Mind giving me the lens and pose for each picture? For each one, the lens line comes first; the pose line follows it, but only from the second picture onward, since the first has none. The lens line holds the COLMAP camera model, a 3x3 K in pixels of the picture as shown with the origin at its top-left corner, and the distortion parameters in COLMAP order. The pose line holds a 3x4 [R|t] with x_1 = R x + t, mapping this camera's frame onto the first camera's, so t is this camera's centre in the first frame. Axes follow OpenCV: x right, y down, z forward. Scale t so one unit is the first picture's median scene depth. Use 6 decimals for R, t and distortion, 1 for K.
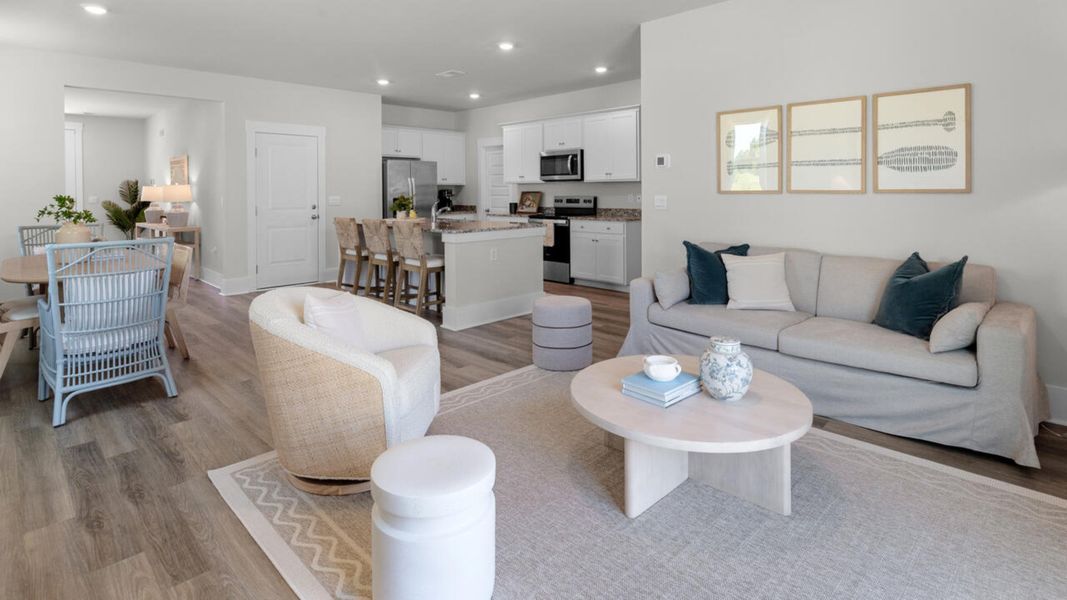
lens RADIAL K [[537.0, 0, 537.5], [0, 537.0, 196.2], [0, 0, 1]] dist [0.001469, 0.000685]
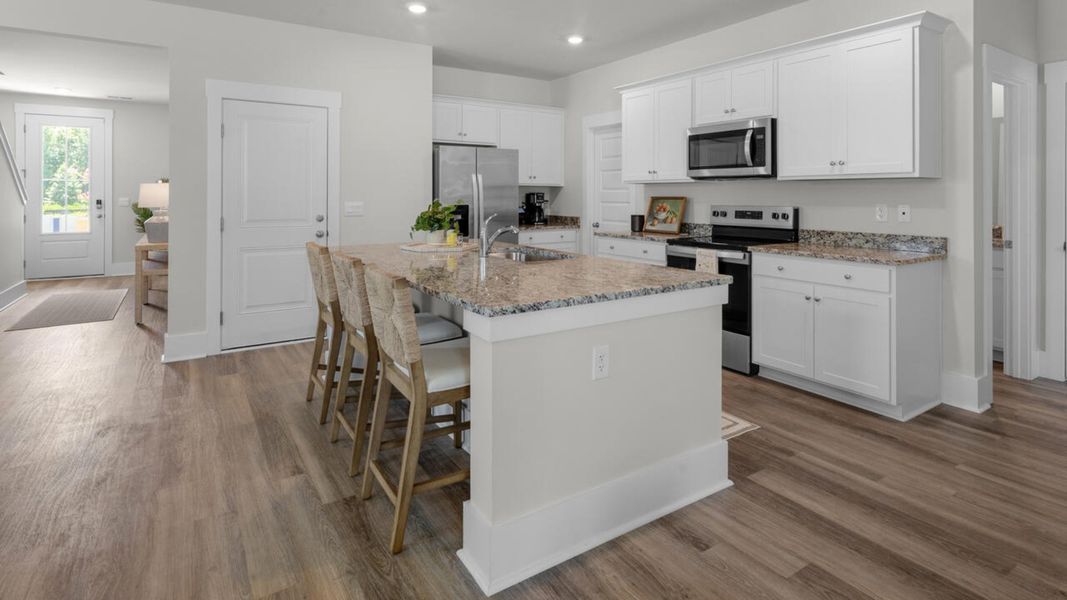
lens RADIAL K [[537.0, 0, 537.5], [0, 537.0, 196.2], [0, 0, 1]] dist [0.001469, 0.000685]
pose [[0.977602, 0.009050, -0.210266, -0.030734], [-0.010560, 0.999926, -0.006061, -0.004629], [0.210196, 0.008146, 0.977625, 0.412881]]
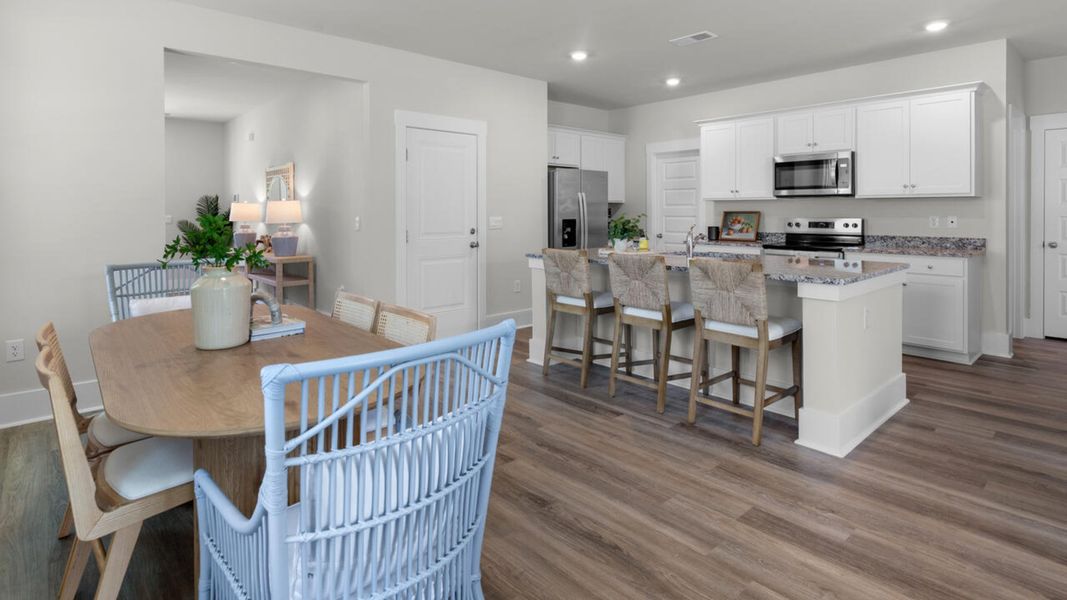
lens RADIAL K [[535.2, 0, 535.5], [0, 535.2, 217.5], [0, 0, 1]] dist [-0.001380, -0.000437]
pose [[0.998314, 0.005348, -0.057794, -0.275305], [-0.005311, 0.999986, 0.000805, 0.000492], [0.057797, -0.000497, 0.998328, 0.263763]]
